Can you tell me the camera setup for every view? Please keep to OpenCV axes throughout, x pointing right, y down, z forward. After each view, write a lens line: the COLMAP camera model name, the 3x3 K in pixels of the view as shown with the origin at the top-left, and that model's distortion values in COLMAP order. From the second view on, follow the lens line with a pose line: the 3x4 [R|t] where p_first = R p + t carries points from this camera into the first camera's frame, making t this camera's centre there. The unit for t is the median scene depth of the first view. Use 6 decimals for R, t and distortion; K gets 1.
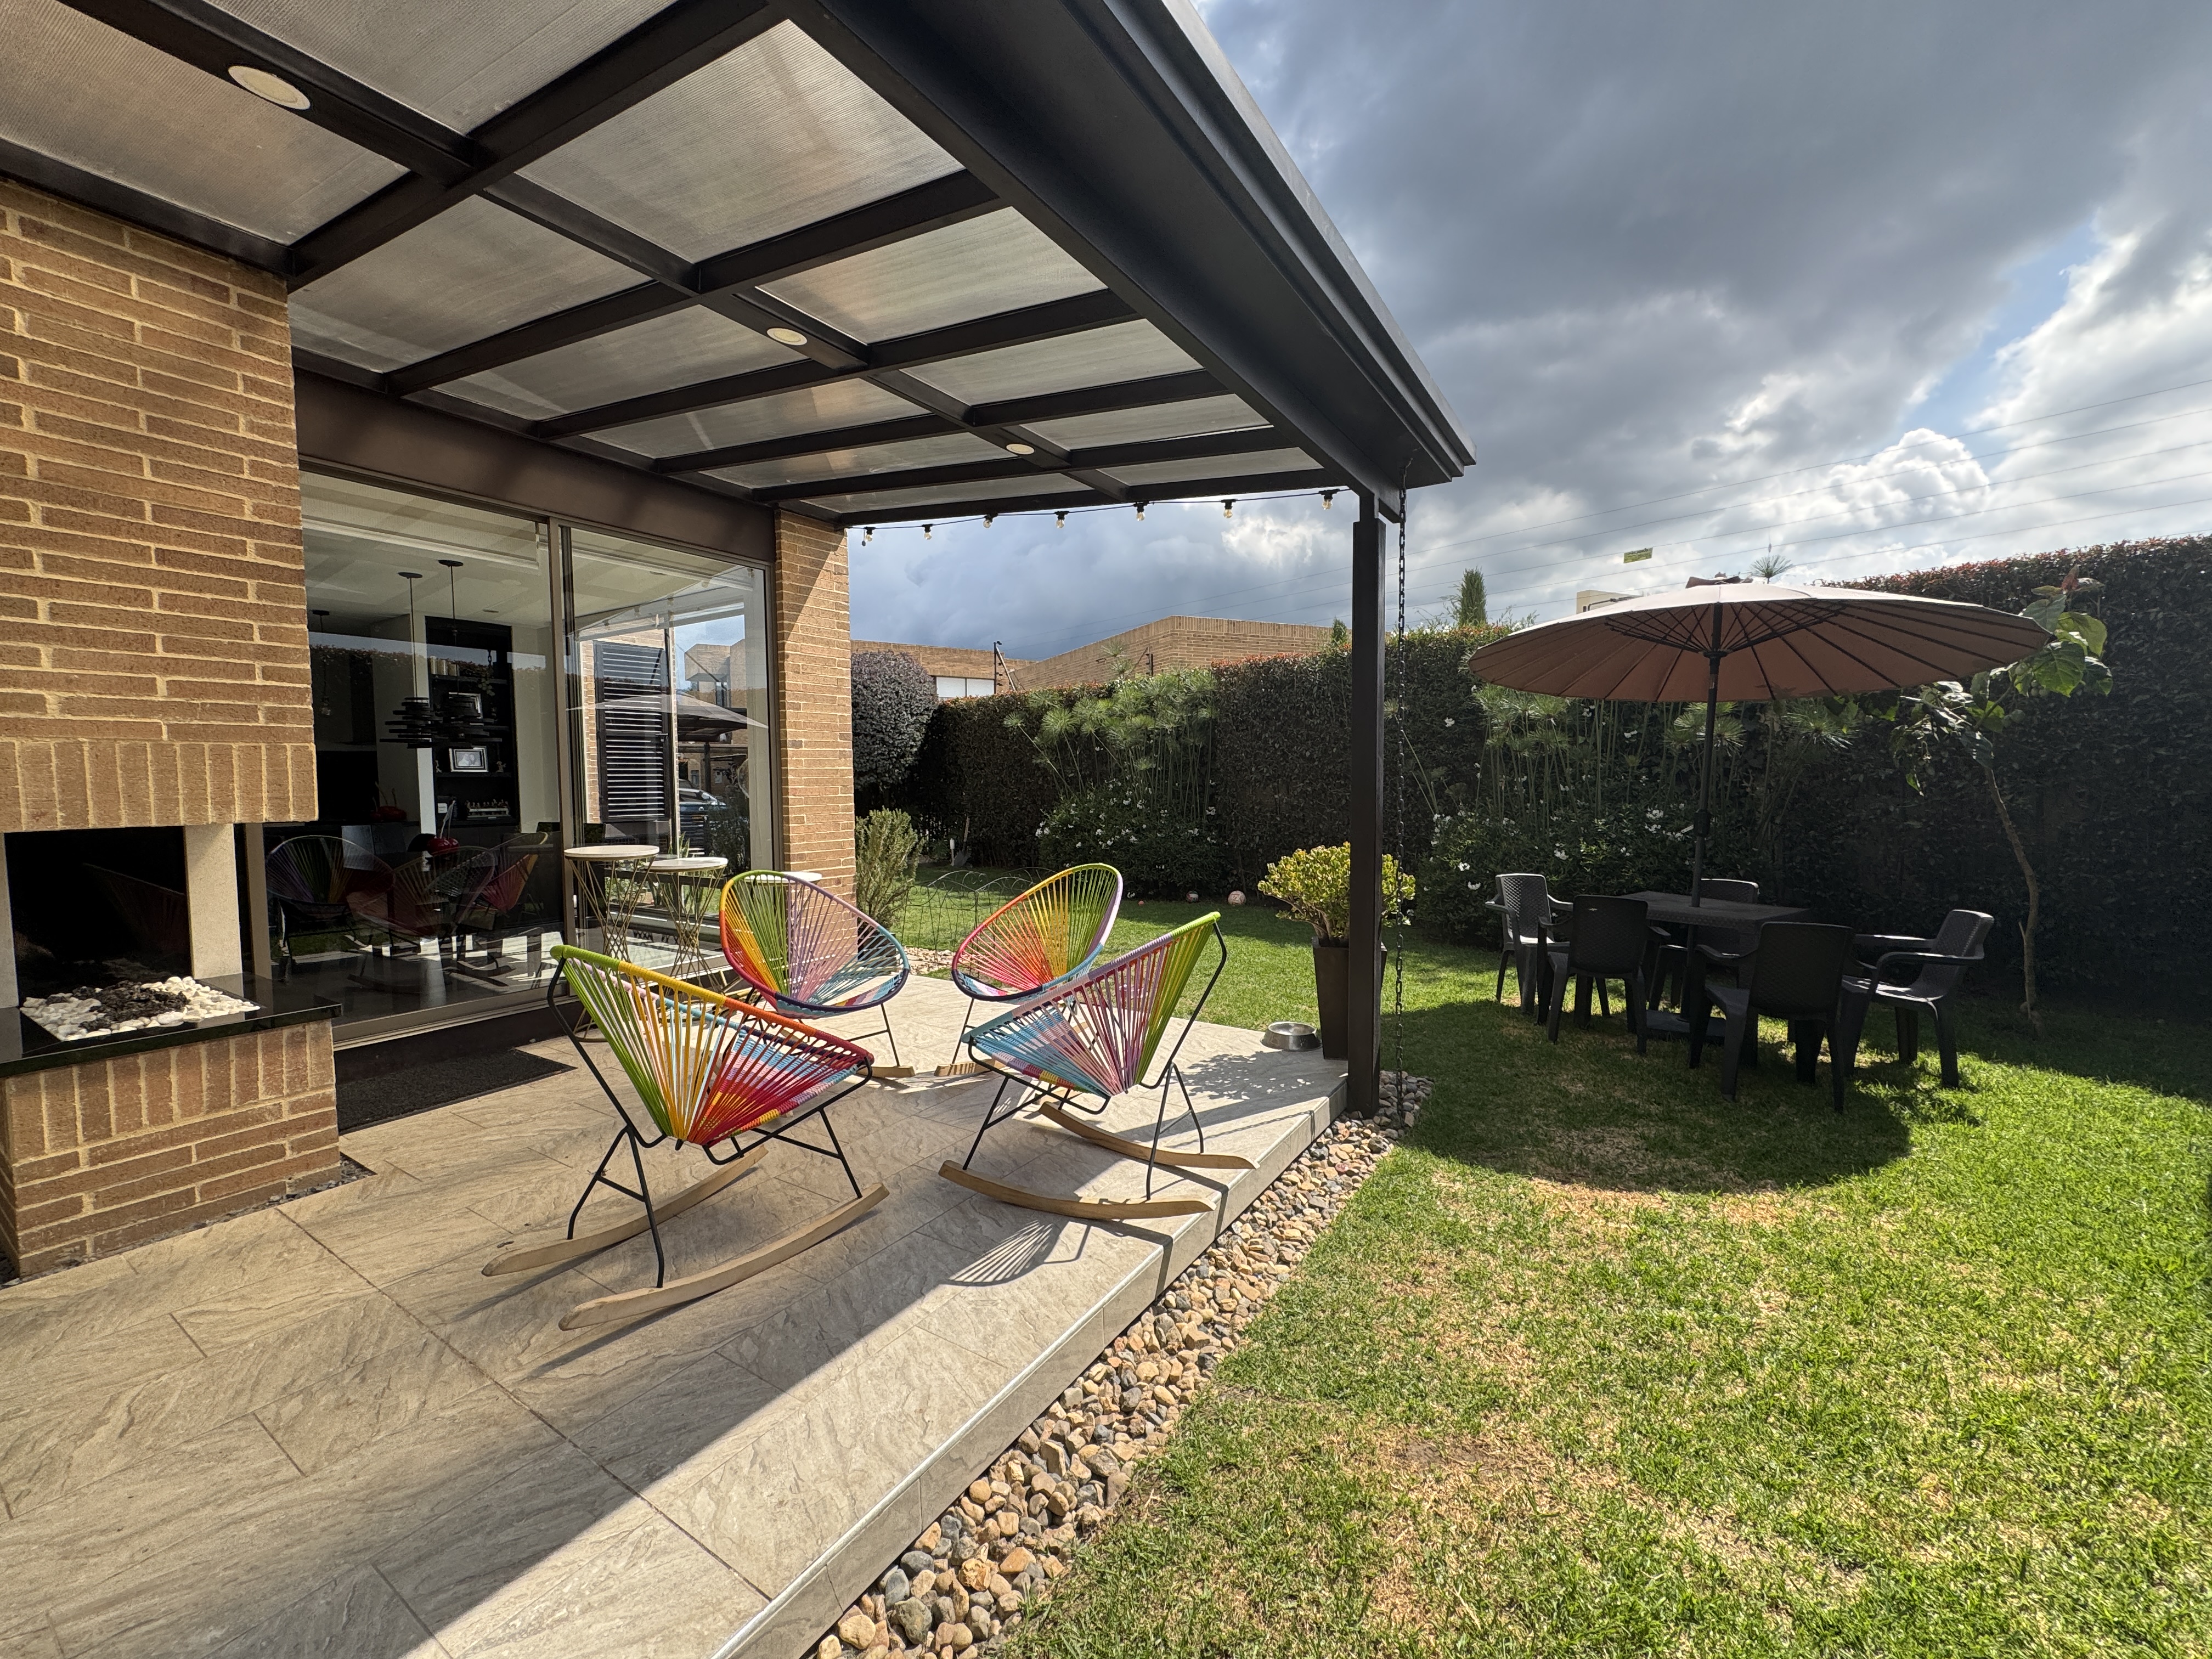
lens RADIAL K [[885.6, 0, 1105.6], [0, 885.6, 823.7], [0, 0, 1]] dist [0.003934, -0.000080]
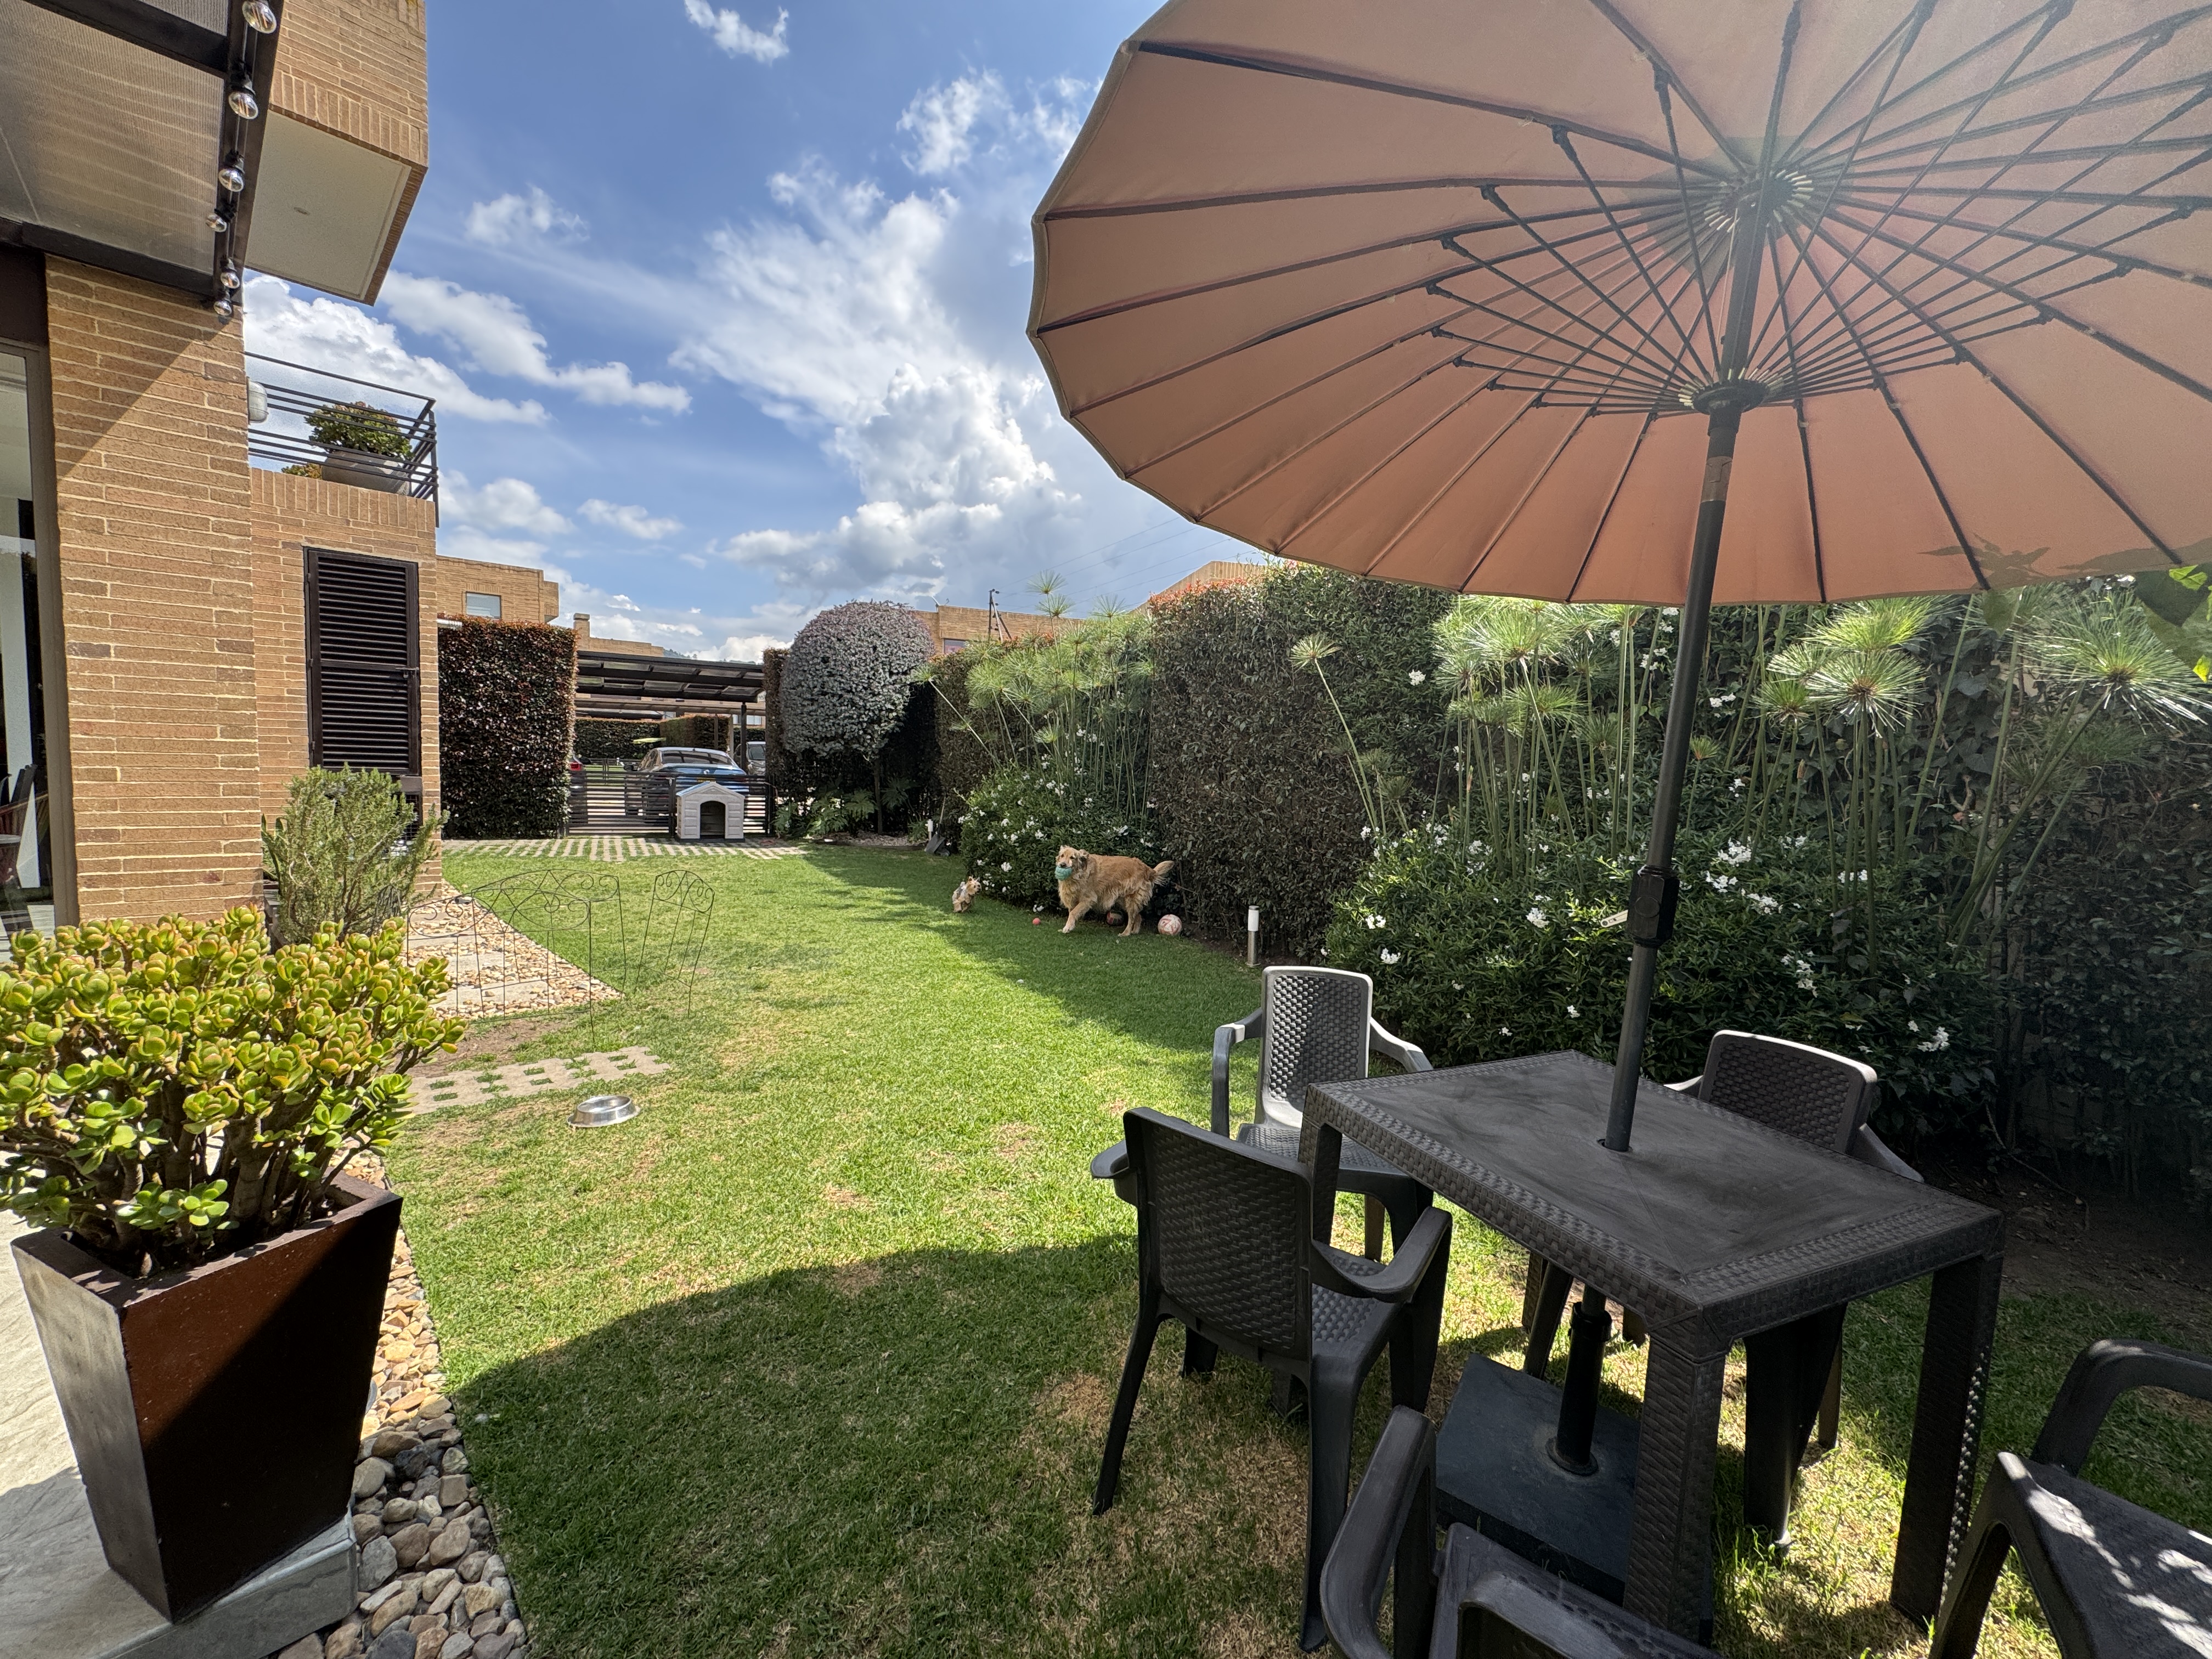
lens RADIAL K [[885.6, 0, 1105.9], [0, 885.6, 836.1], [0, 0, 1]] dist [0.003934, -0.000080]
pose [[0.975698, 0.063743, -0.209643, 0.350410], [-0.057254, 0.997678, 0.036883, -0.018084], [0.211507, -0.023983, 0.977082, 0.402140]]
